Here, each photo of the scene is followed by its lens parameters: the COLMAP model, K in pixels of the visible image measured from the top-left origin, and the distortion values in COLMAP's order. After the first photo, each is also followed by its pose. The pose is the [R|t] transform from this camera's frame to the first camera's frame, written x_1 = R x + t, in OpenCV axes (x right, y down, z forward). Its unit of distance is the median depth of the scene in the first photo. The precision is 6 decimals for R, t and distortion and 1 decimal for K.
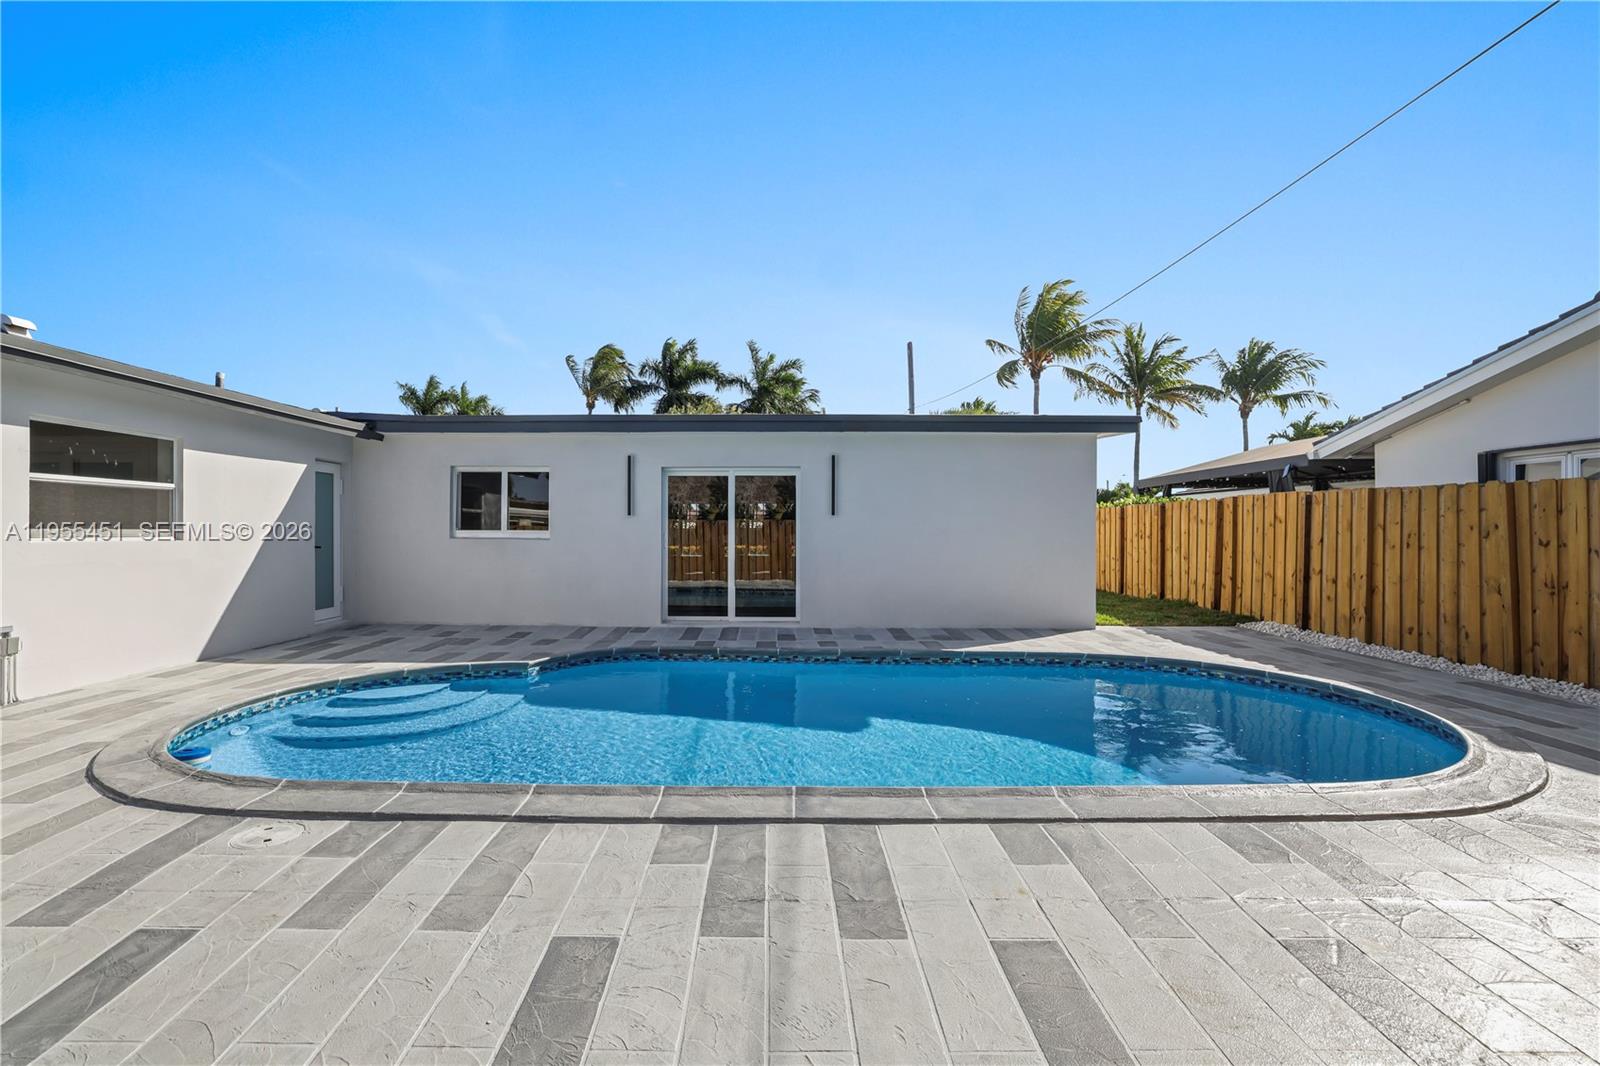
lens RADIAL K [[687.0, 0, 797.8], [0, 687.0, 542.5], [0, 0, 1]] dist [-0.020032, 0.001083]
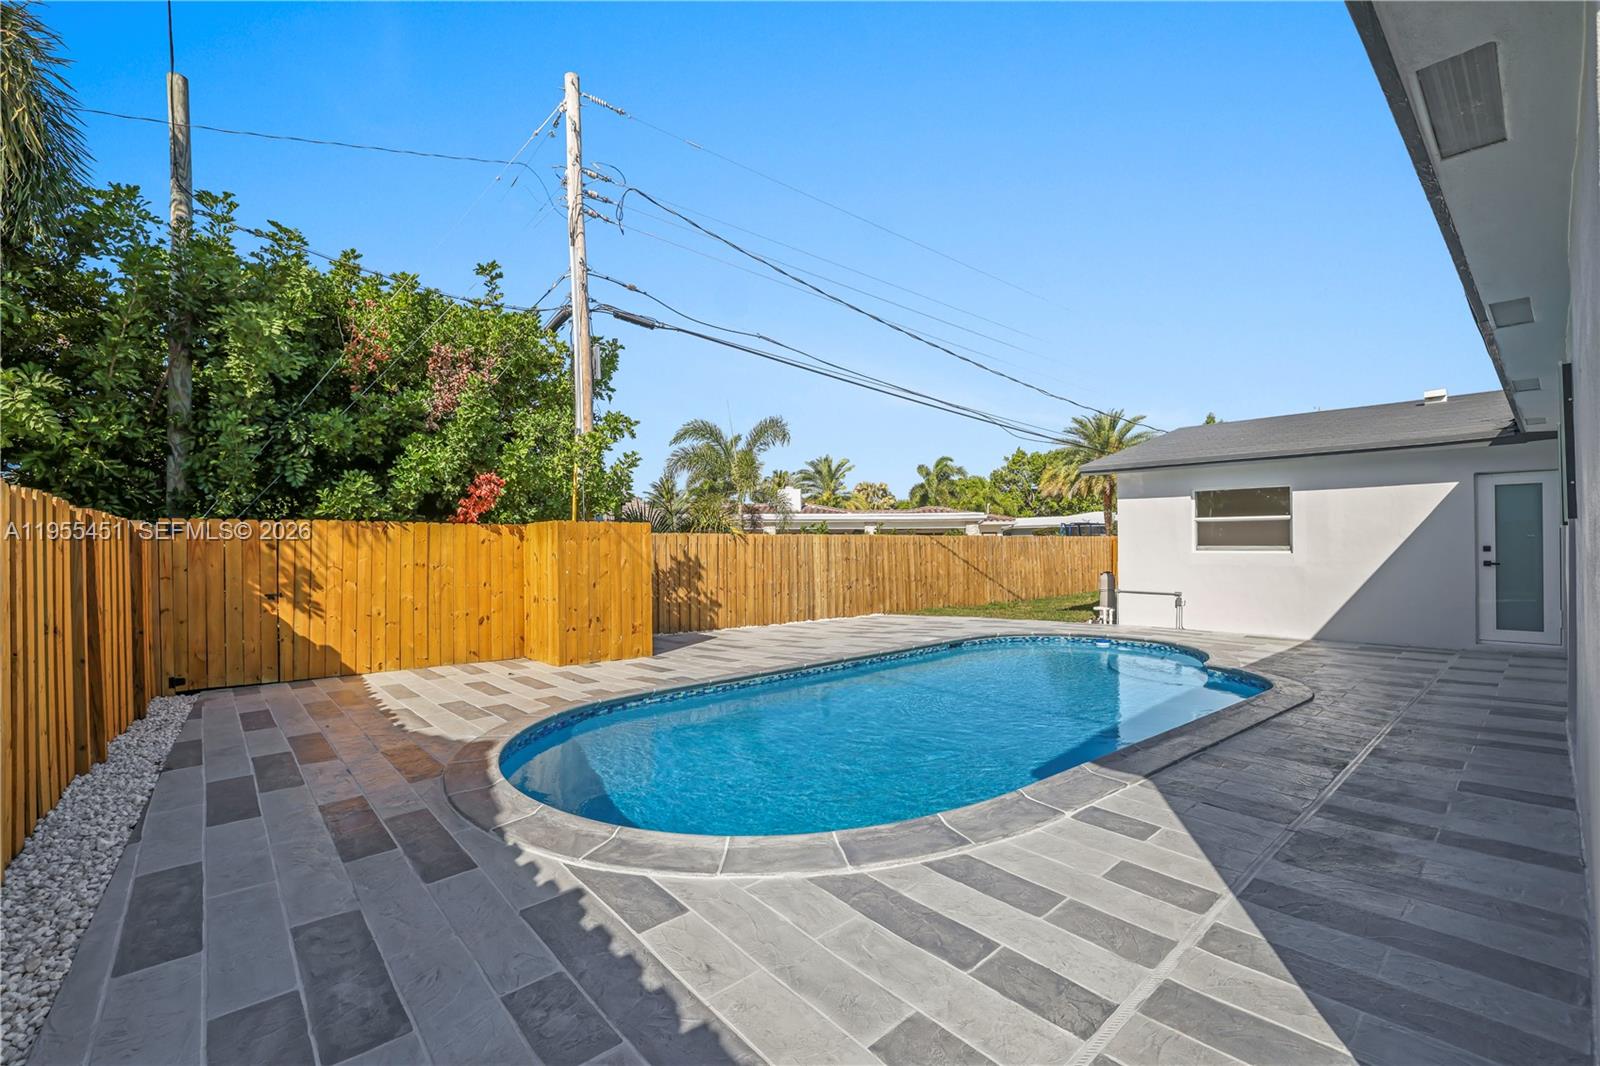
lens RADIAL K [[687.0, 0, 797.8], [0, 687.0, 542.5], [0, 0, 1]] dist [-0.020032, 0.001083]
pose [[-0.755401, 0.006635, -0.655229, 0.644589], [-0.002301, 0.999916, 0.012777, -0.031684], [0.655259, 0.011160, -0.755322, 1.031506]]
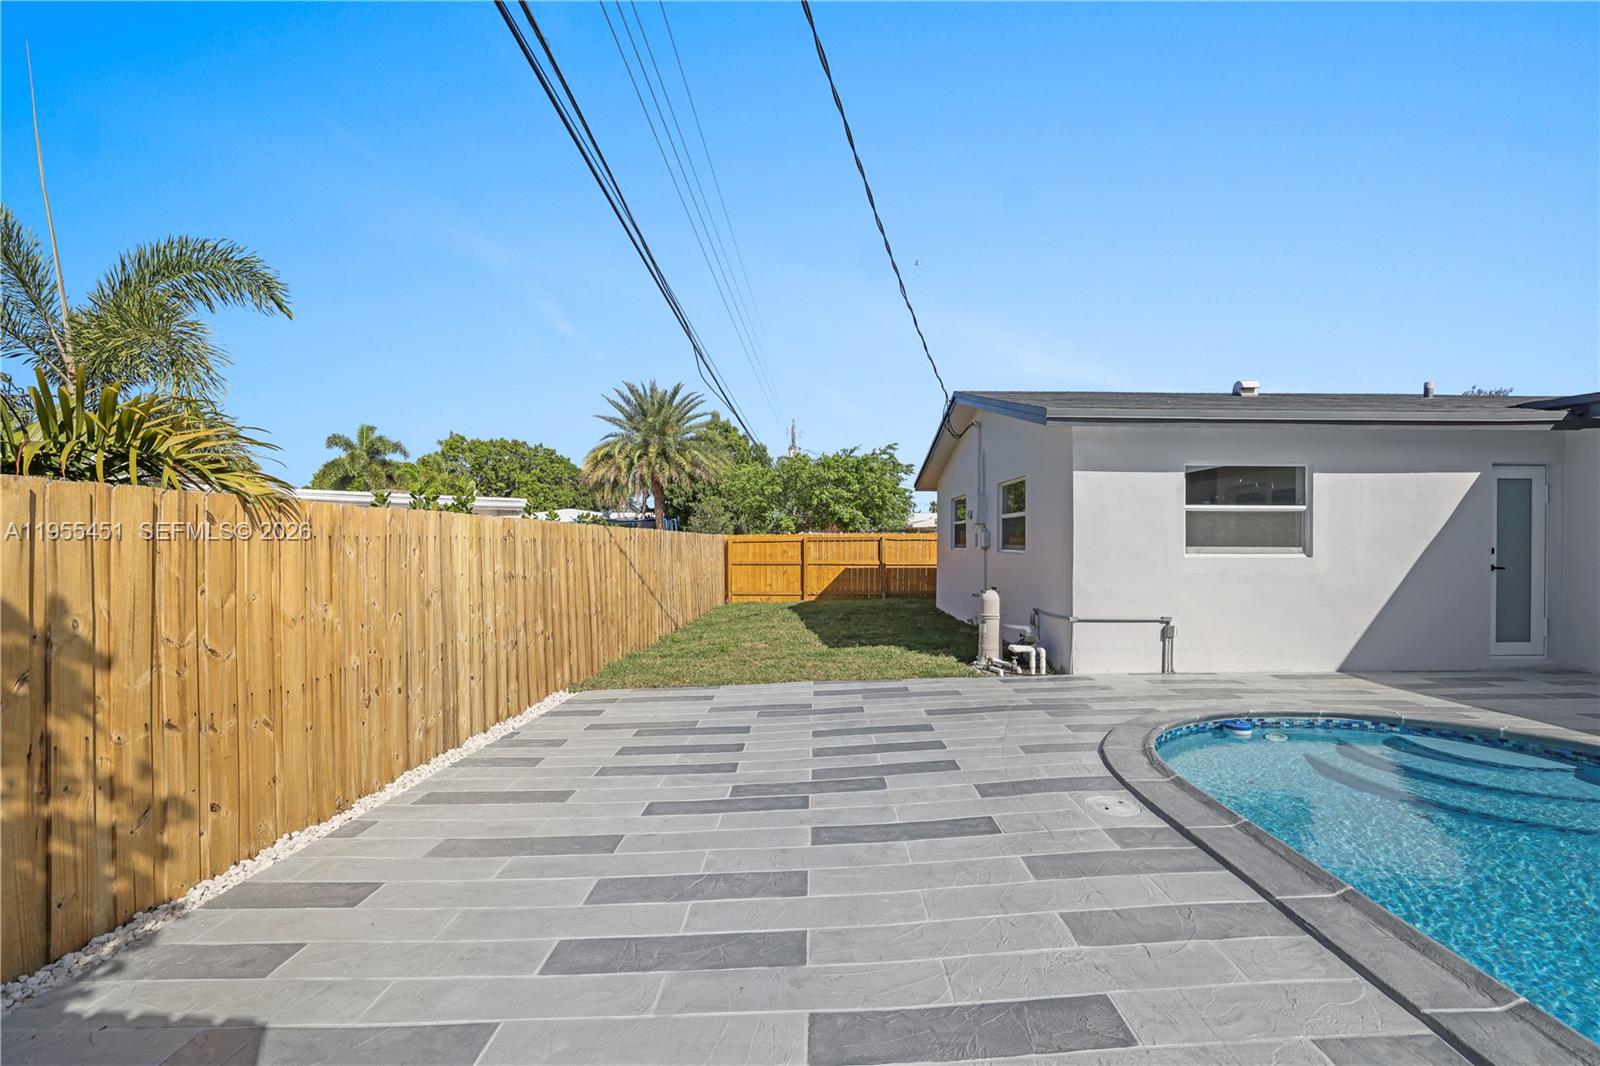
lens RADIAL K [[687.0, 0, 797.8], [0, 687.0, 542.5], [0, 0, 1]] dist [-0.020032, 0.001083]
pose [[-0.011462, 0.000774, -0.999934, 0.140886], [-0.017589, 0.999845, 0.000976, -0.009758], [0.999780, 0.017599, -0.011447, 0.137407]]
